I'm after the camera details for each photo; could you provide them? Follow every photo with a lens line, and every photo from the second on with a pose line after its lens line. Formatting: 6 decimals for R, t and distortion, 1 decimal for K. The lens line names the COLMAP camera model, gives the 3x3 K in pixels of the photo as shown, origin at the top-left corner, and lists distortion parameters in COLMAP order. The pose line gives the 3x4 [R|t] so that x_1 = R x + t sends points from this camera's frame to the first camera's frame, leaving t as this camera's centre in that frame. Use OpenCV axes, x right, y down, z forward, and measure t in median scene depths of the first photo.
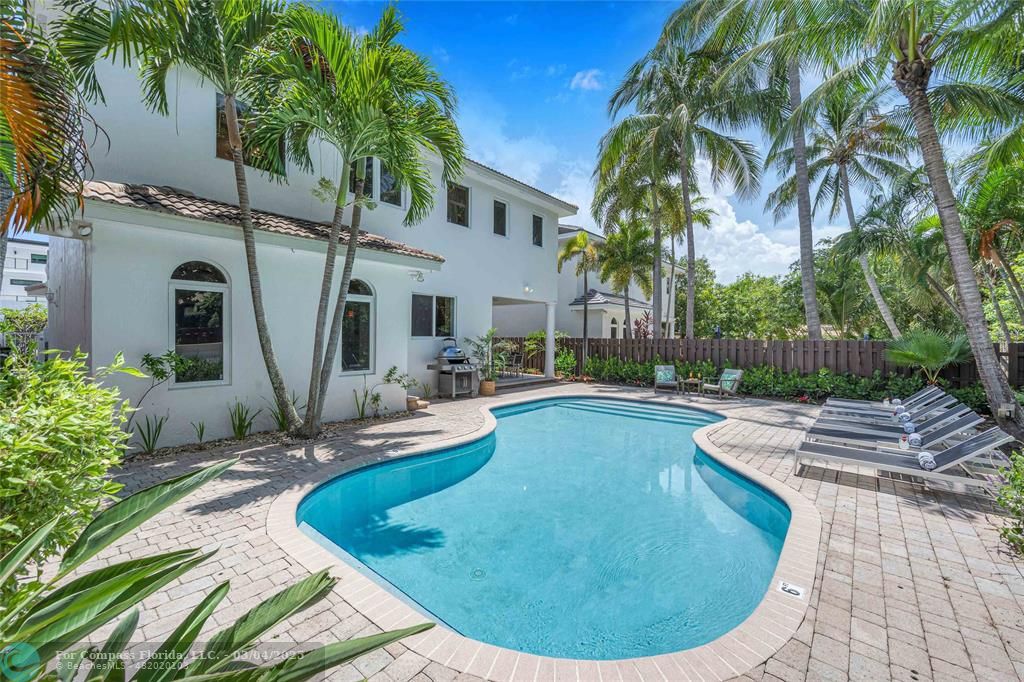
lens RADIAL K [[412.3, 0, 517.2], [0, 412.3, 340.0], [0, 0, 1]] dist [0.001250, -0.000220]
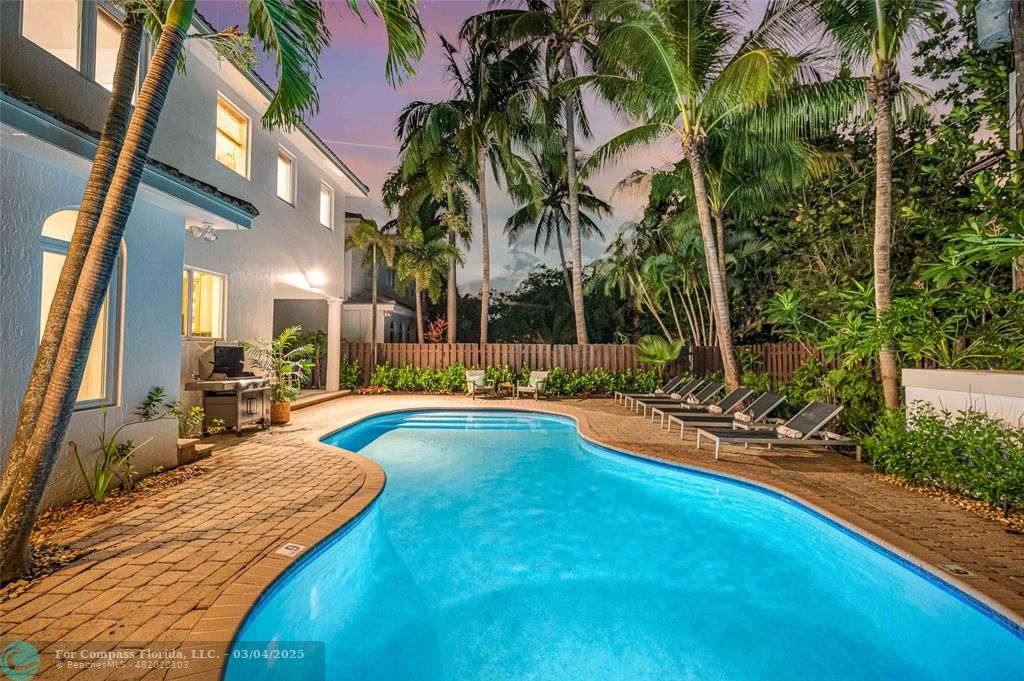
lens RADIAL K [[412.3, 0, 517.2], [0, 412.3, 339.5], [0, 0, 1]] dist [0.001250, -0.000220]
pose [[0.774083, 0.011642, 0.632977, -0.205323], [0.003266, 0.999744, -0.022382, 0.011008], [-0.633076, 0.019393, 0.773847, 0.208673]]
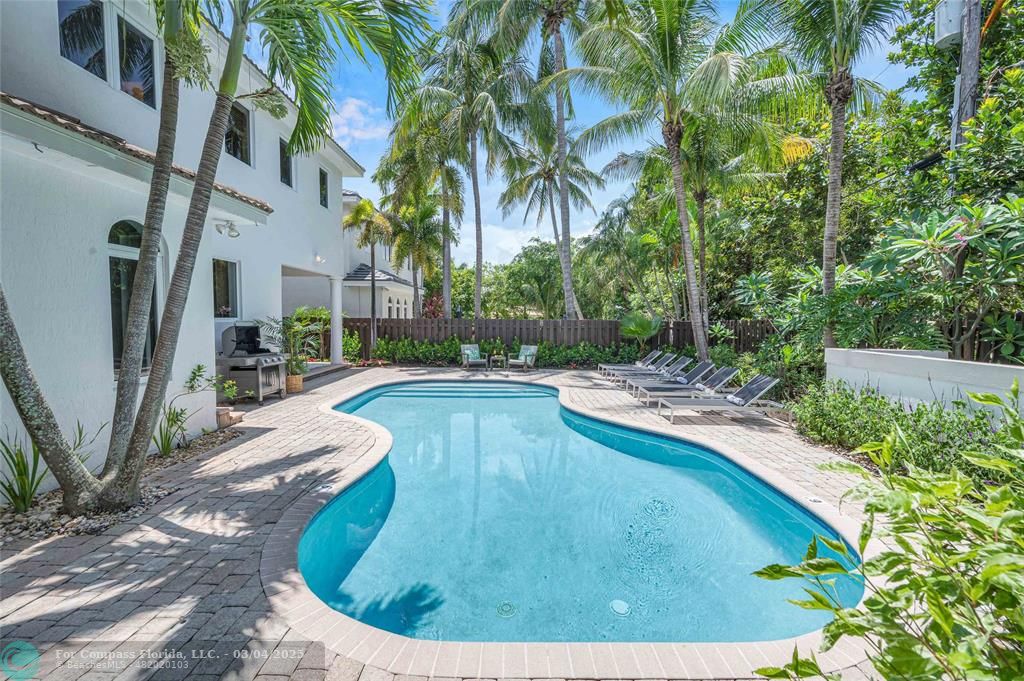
lens RADIAL K [[412.3, 0, 517.2], [0, 412.3, 339.5], [0, 0, 1]] dist [0.001250, -0.000220]
pose [[0.769628, -0.035434, 0.637508, -0.241795], [0.002431, 0.998614, 0.052570, -0.006441], [-0.638487, -0.038910, 0.768648, 0.137020]]
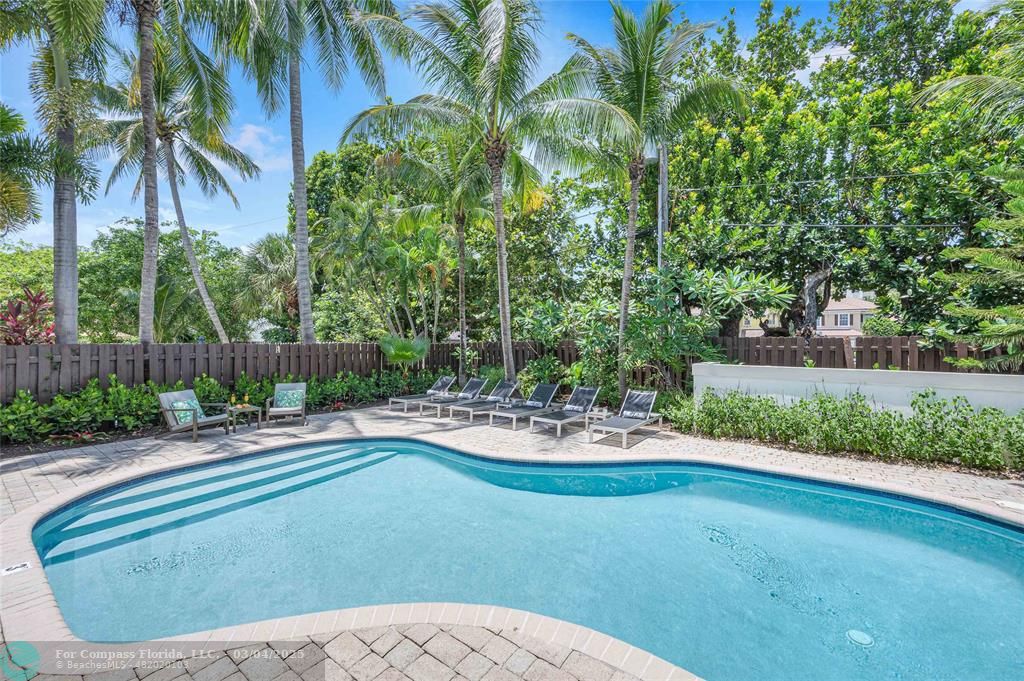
lens RADIAL K [[412.3, 0, 517.2], [0, 412.3, 339.5], [0, 0, 1]] dist [0.001250, -0.000220]
pose [[-0.061583, -0.000887, 0.998102, -0.267715], [0.004708, 0.999988, 0.001179, -0.009133], [-0.998091, 0.004772, -0.061578, 0.639906]]
